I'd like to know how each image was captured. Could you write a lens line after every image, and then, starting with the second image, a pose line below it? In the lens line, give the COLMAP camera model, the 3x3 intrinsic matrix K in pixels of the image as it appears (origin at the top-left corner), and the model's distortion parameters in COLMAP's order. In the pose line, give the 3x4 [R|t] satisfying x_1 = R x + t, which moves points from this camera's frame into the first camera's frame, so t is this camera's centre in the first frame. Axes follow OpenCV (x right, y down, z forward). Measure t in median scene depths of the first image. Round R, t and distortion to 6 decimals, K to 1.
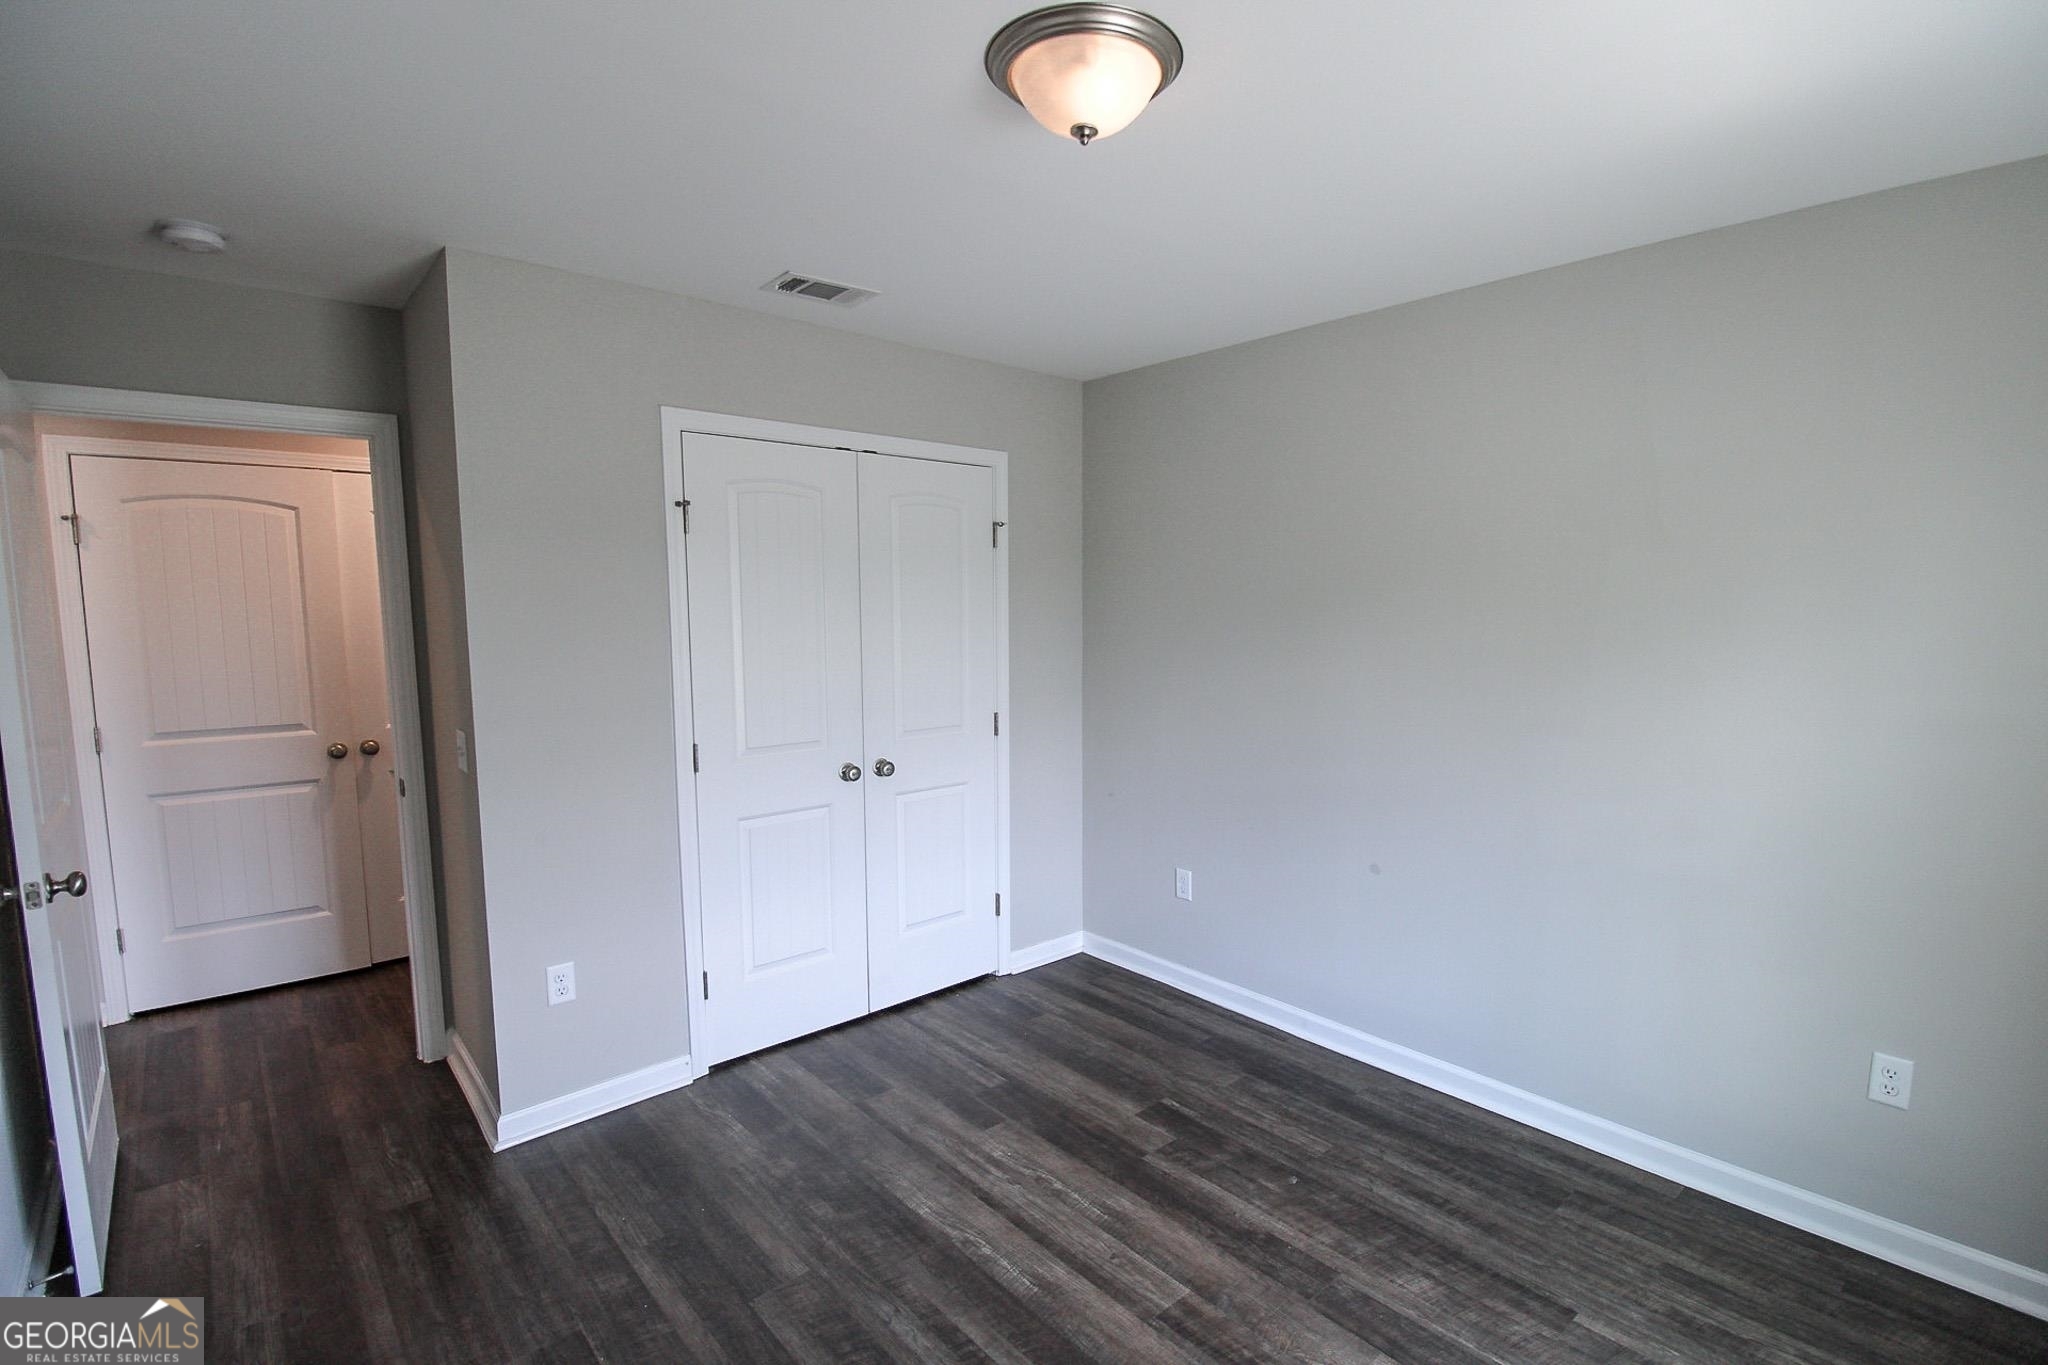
lens RADIAL K [[1008.2, 0, 1040.2], [0, 1008.2, 682.3], [0, 0, 1]] dist [-0.017310, -0.000943]
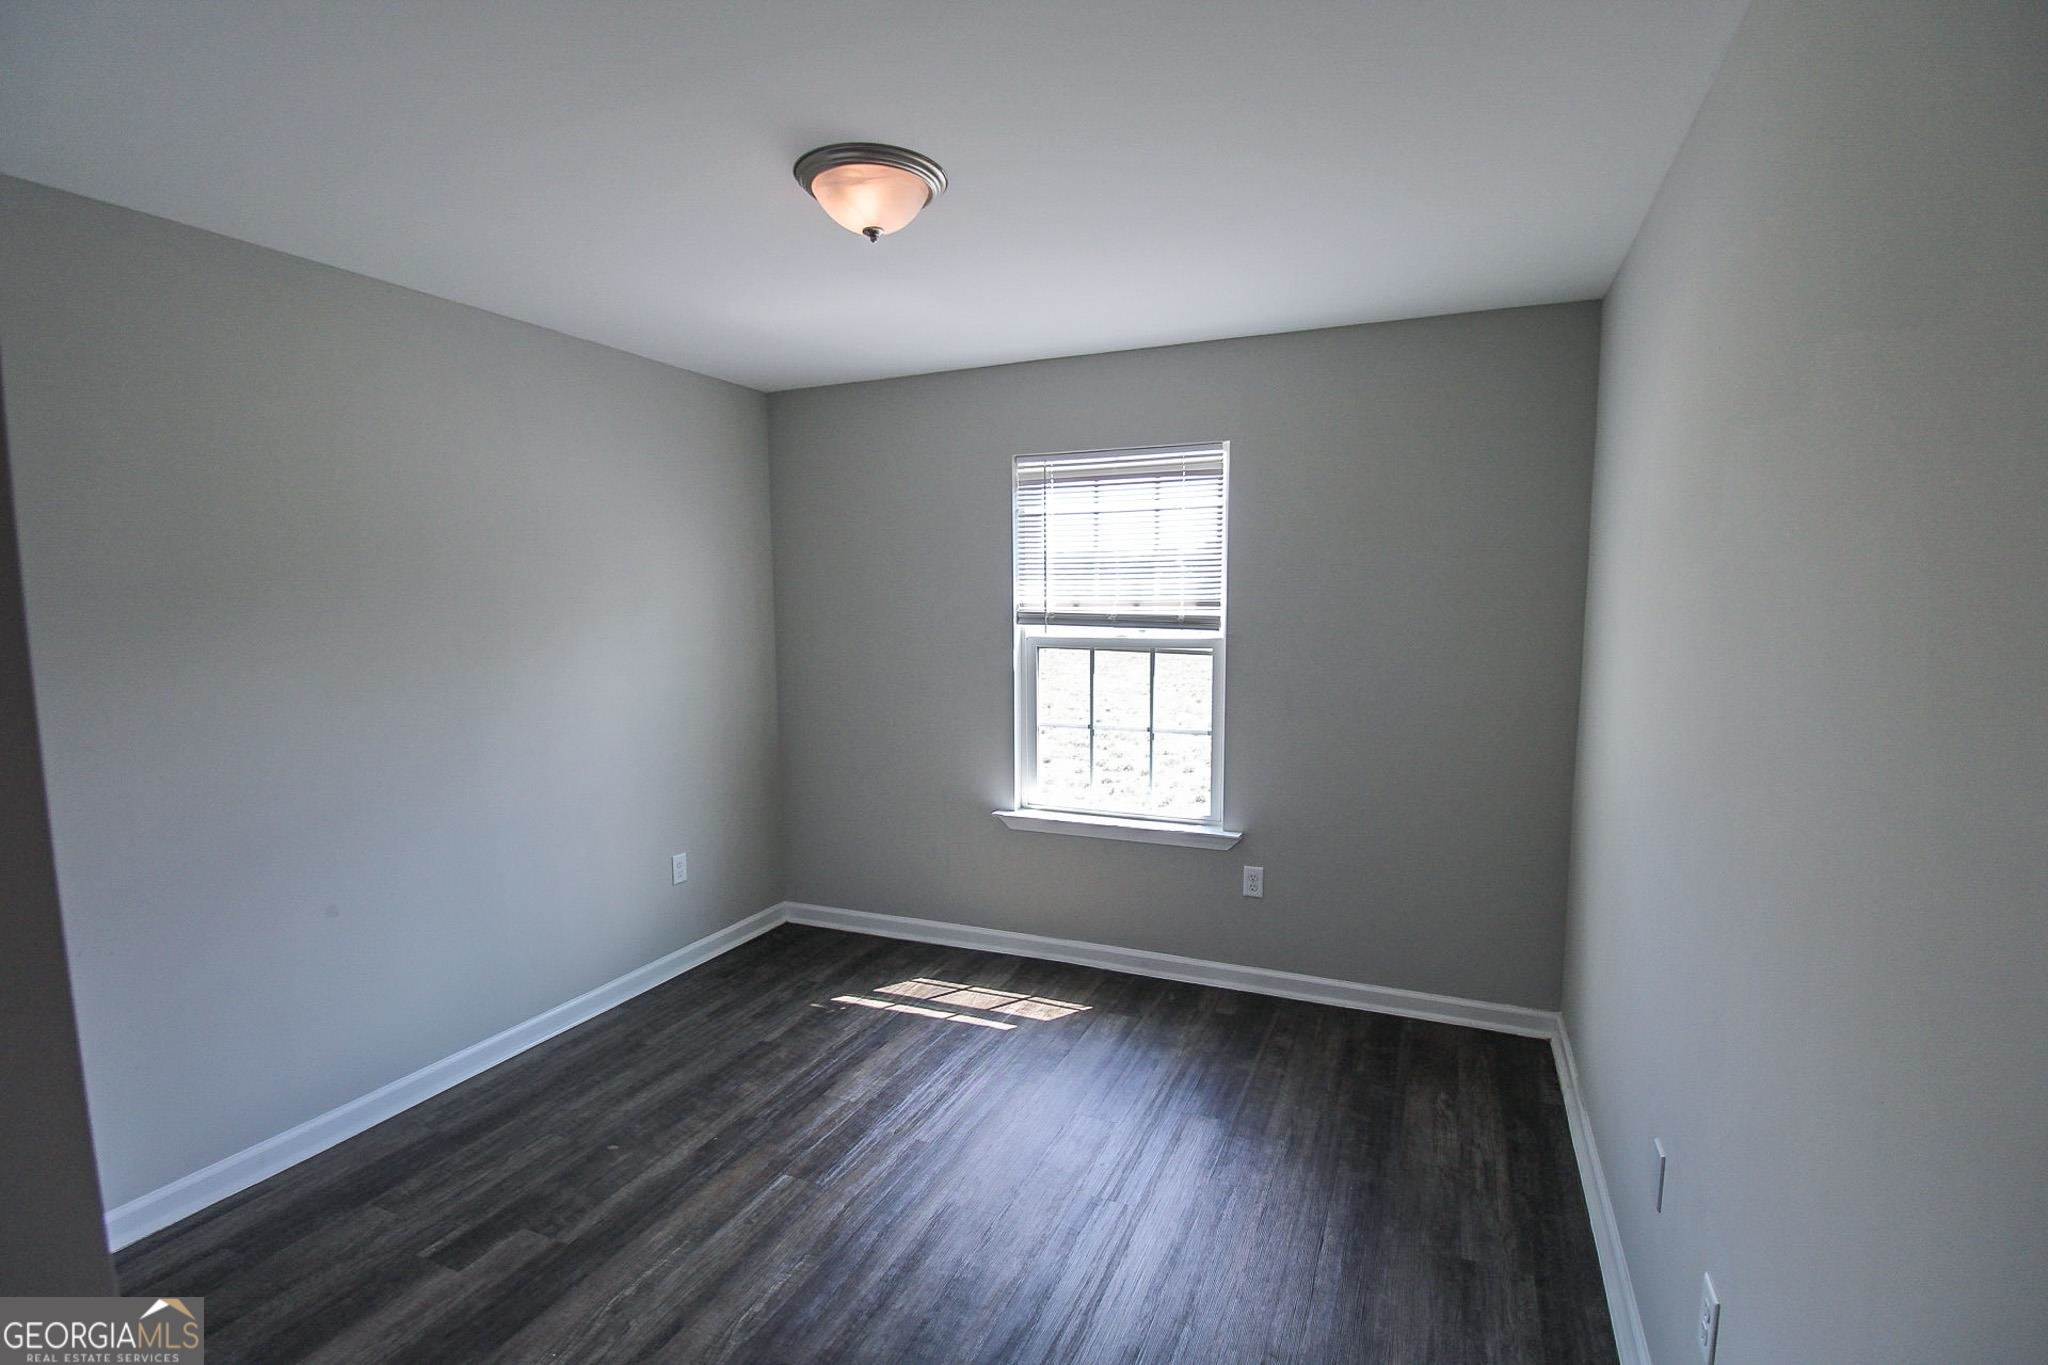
lens RADIAL K [[1008.2, 0, 1045.8], [0, 1008.2, 685.5], [0, 0, 1]] dist [-0.017310, -0.000943]
pose [[-0.461222, -0.072188, 0.884344, -0.869374], [0.087912, 0.988063, 0.126505, -0.078705], [-0.882919, 0.136091, -0.449370, 1.022191]]
